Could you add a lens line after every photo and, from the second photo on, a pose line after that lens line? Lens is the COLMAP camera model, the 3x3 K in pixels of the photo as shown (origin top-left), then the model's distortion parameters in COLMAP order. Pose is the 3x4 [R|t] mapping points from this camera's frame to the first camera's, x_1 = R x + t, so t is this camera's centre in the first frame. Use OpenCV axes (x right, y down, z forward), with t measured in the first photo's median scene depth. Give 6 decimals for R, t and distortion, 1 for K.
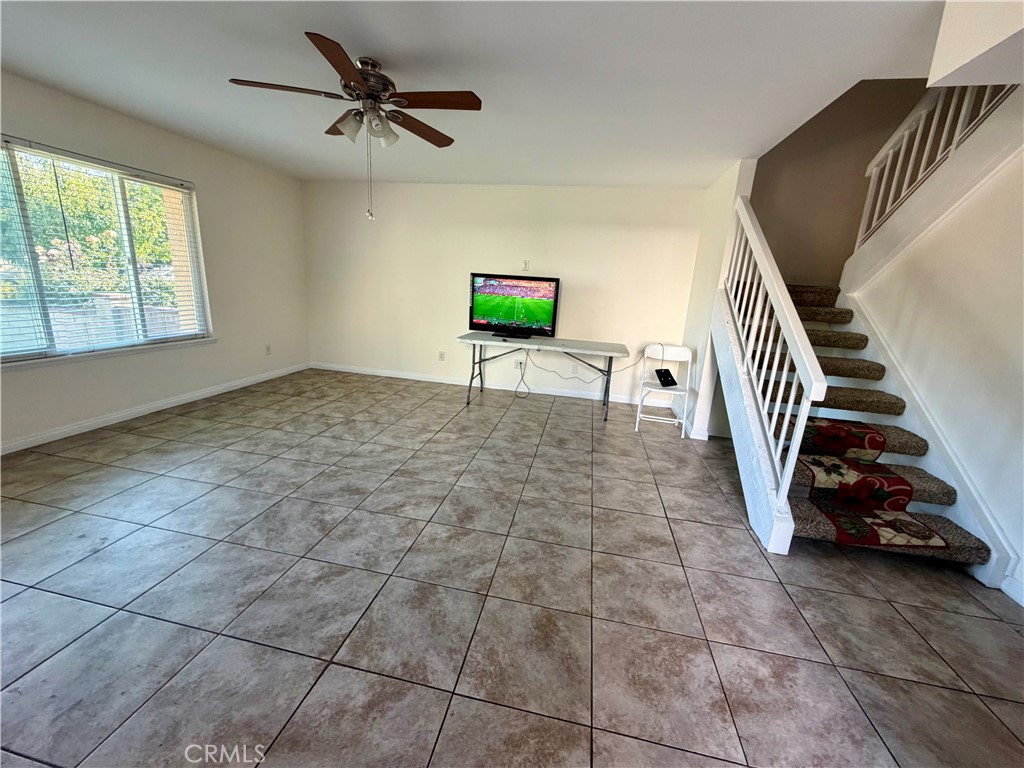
lens RADIAL K [[410.7, 0, 507.6], [0, 410.7, 384.8], [0, 0, 1]] dist [0.000148, 0.000553]
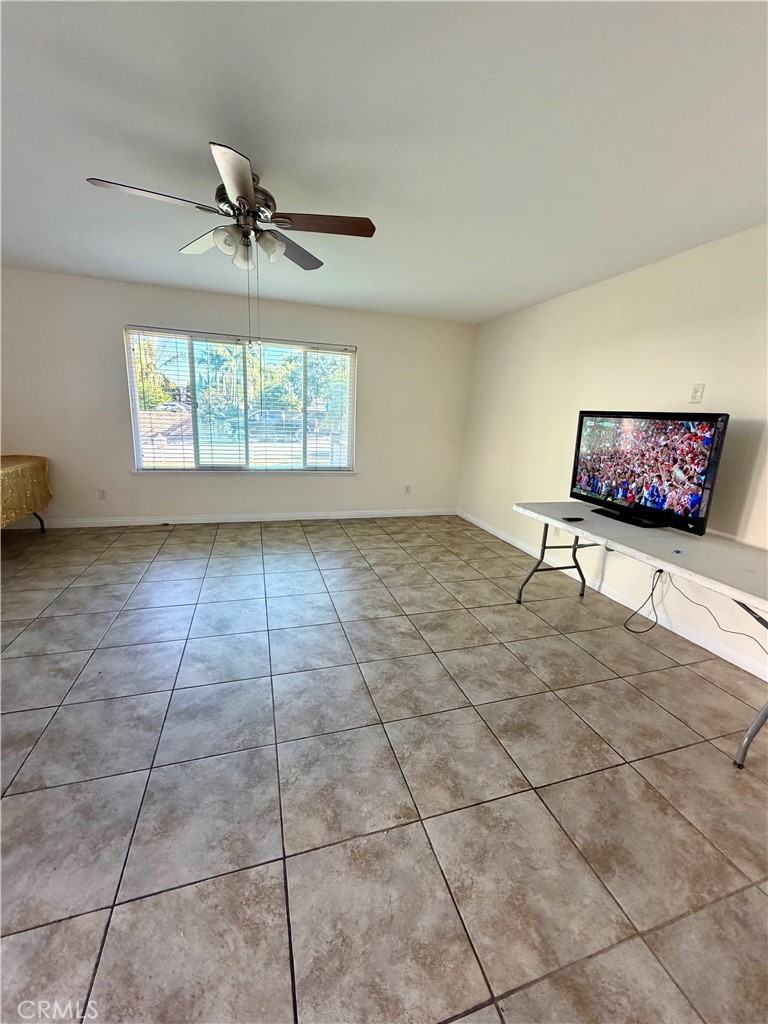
lens RADIAL K [[410.7, 0, 384.2], [0, 410.7, 506.9], [0, 0, 1]] dist [0.000148, 0.000553]
pose [[0.482969, 0.160093, -0.860878, 0.426652], [-0.229745, 0.971869, 0.051843, -0.109574], [0.844960, 0.172744, 0.506164, 0.545651]]
